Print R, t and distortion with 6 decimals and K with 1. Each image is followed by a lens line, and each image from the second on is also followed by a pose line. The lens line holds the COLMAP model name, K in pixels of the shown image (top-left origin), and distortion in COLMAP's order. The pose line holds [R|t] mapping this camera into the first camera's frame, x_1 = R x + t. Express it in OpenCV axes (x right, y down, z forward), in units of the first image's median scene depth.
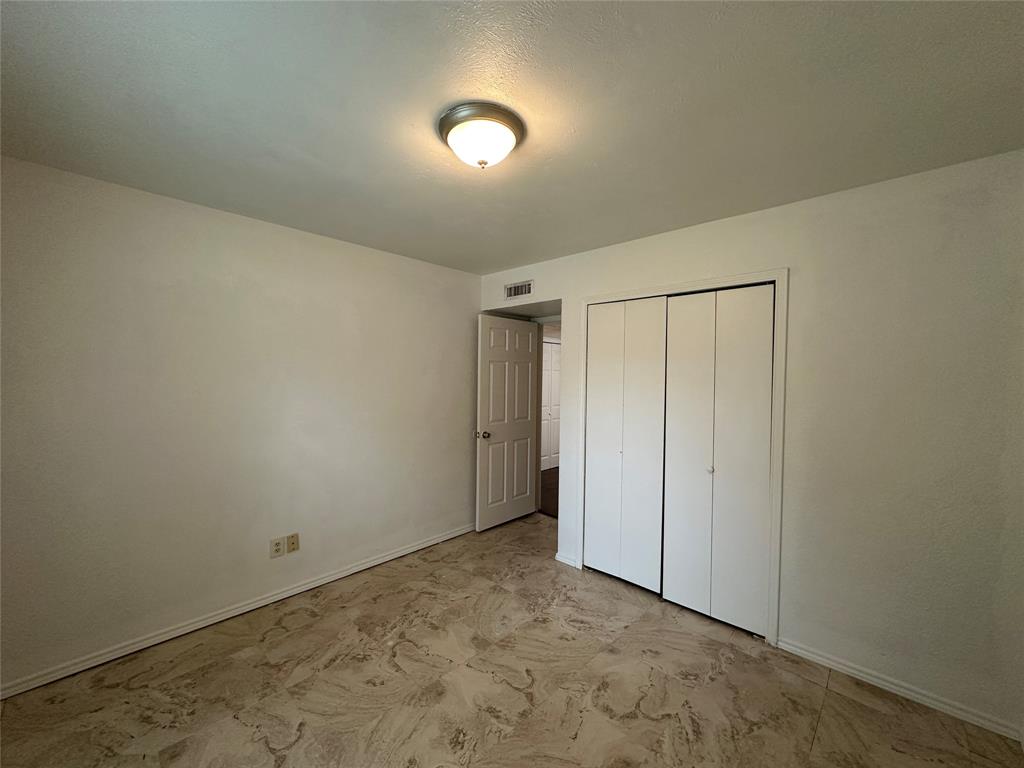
lens RADIAL K [[406.7, 0, 514.9], [0, 406.7, 385.6], [0, 0, 1]] dist [-0.002640, 0.000452]
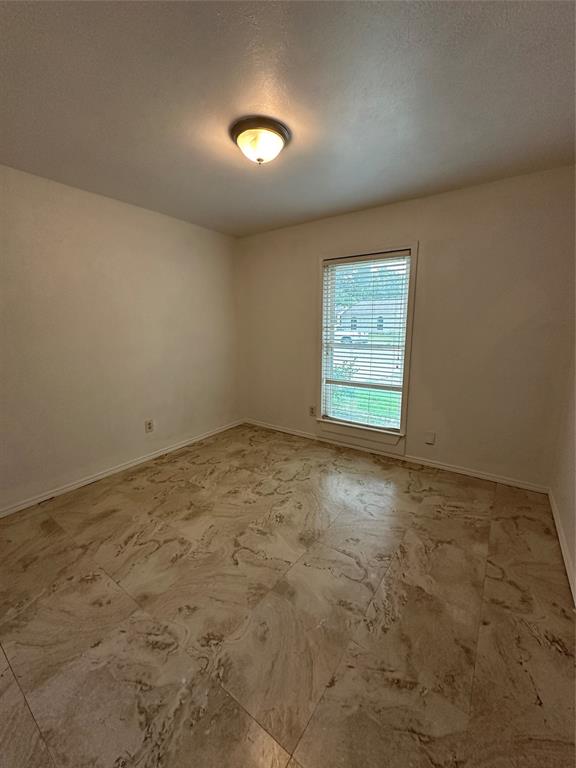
lens RADIAL K [[305.0, 0, 289.8], [0, 305.0, 384.9], [0, 0, 1]] dist [-0.002640, 0.000452]
pose [[-0.989806, 0.023878, -0.140408, -0.007382], [-0.007676, 0.975470, 0.219997, 0.008443], [0.142217, 0.218832, -0.965343, 1.512984]]
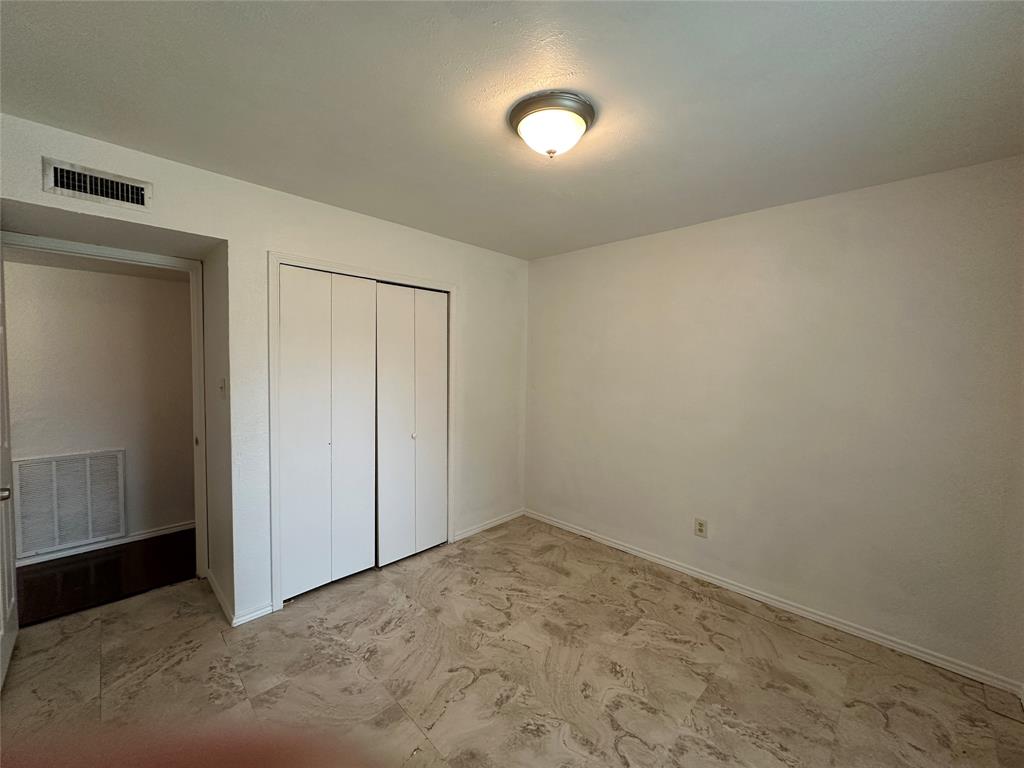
lens RADIAL K [[406.7, 0, 511.3], [0, 406.7, 380.1], [0, 0, 1]] dist [-0.002640, 0.000452]
pose [[0.016483, -0.059343, 0.998102, -0.757870], [0.007359, 0.998217, 0.059229, -0.029914], [-0.999837, 0.006369, 0.016890, 0.723629]]
